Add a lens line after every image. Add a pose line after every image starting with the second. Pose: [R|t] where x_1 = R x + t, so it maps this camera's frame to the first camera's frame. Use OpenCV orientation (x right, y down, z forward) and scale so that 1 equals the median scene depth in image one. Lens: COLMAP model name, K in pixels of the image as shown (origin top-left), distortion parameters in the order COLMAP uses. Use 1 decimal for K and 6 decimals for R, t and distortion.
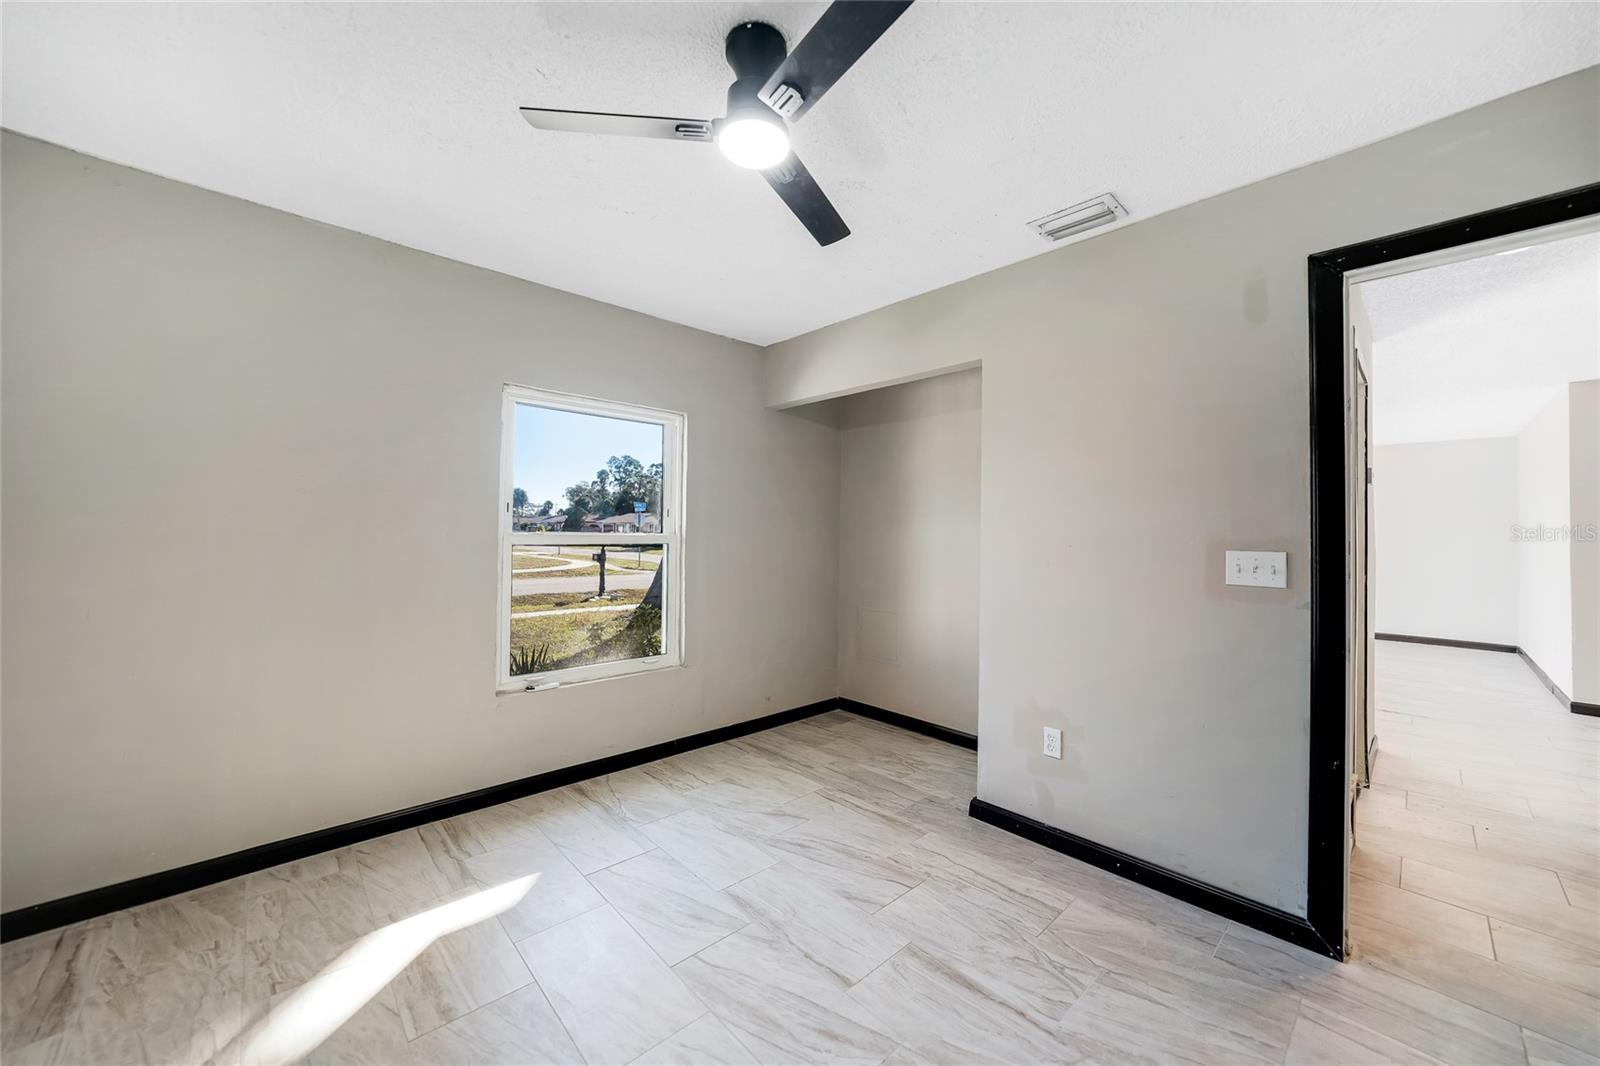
lens RADIAL K [[590.9, 0, 799.3], [0, 590.9, 528.1], [0, 0, 1]] dist [-0.003047, -0.000106]
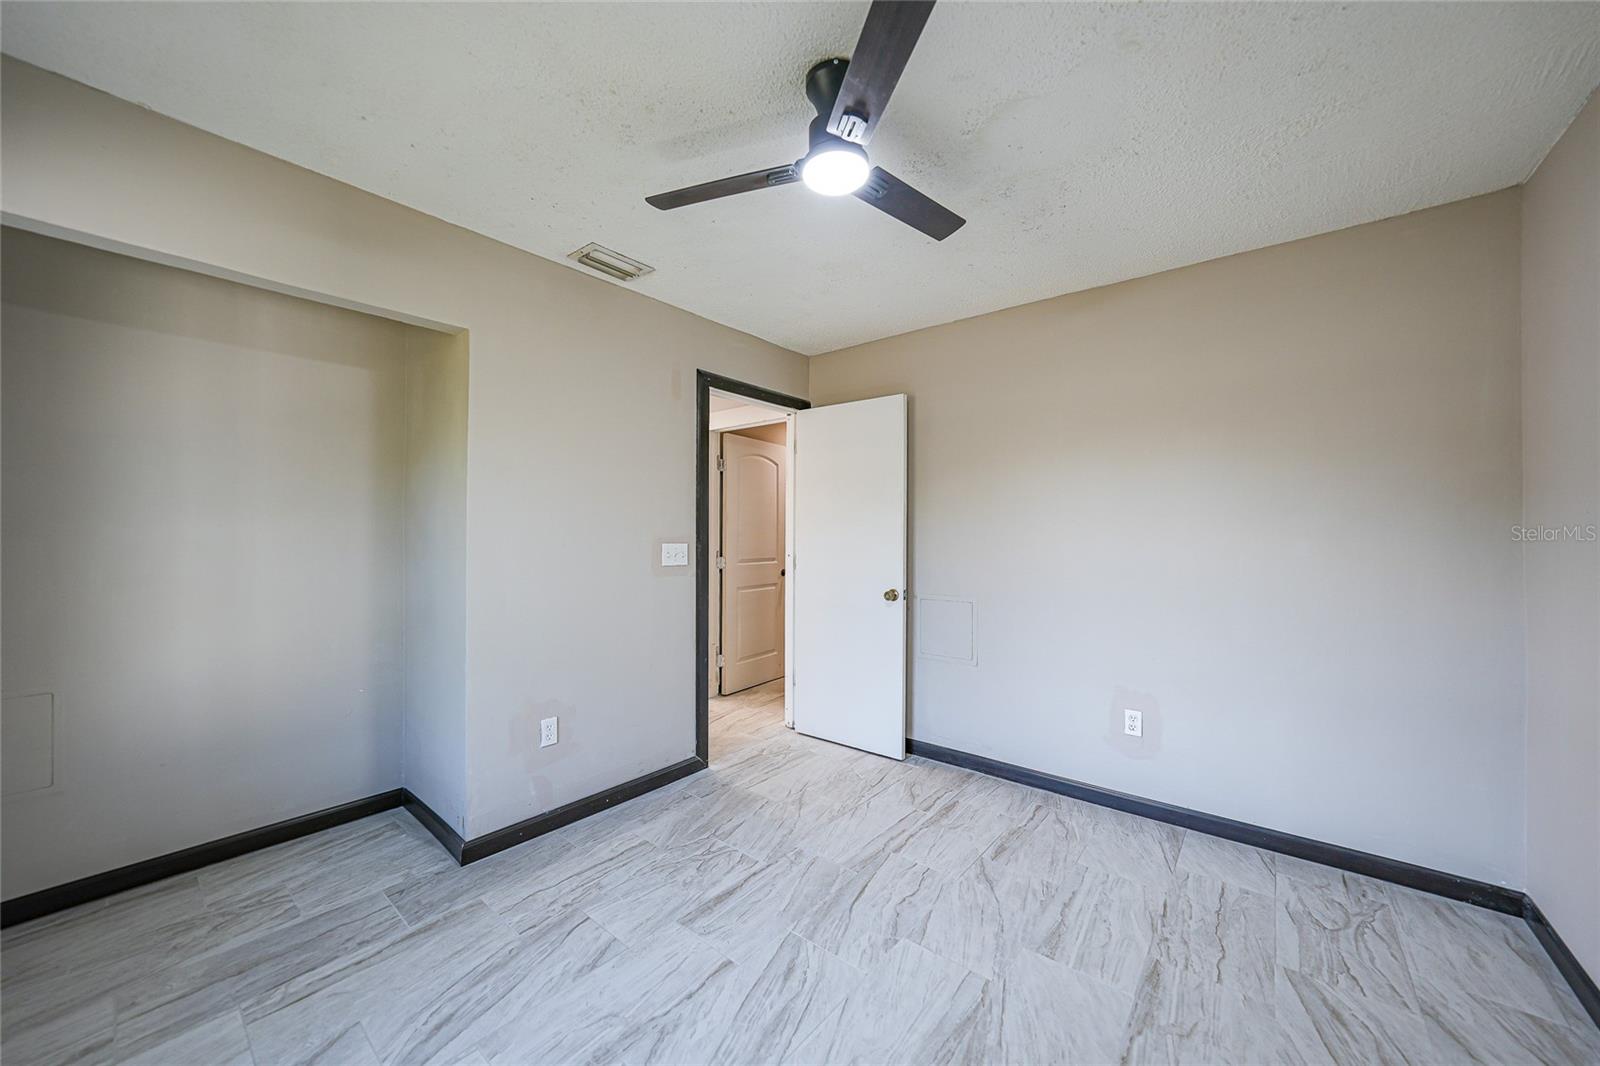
lens RADIAL K [[585.6, 0, 798.8], [0, 585.6, 535.1], [0, 0, 1]] dist [0.000332, 0.000412]
pose [[-0.115537, -0.017078, 0.993156, -0.742911], [-0.012766, 0.999795, 0.015707, -0.010110], [-0.993221, -0.010864, -0.115731, 0.776135]]
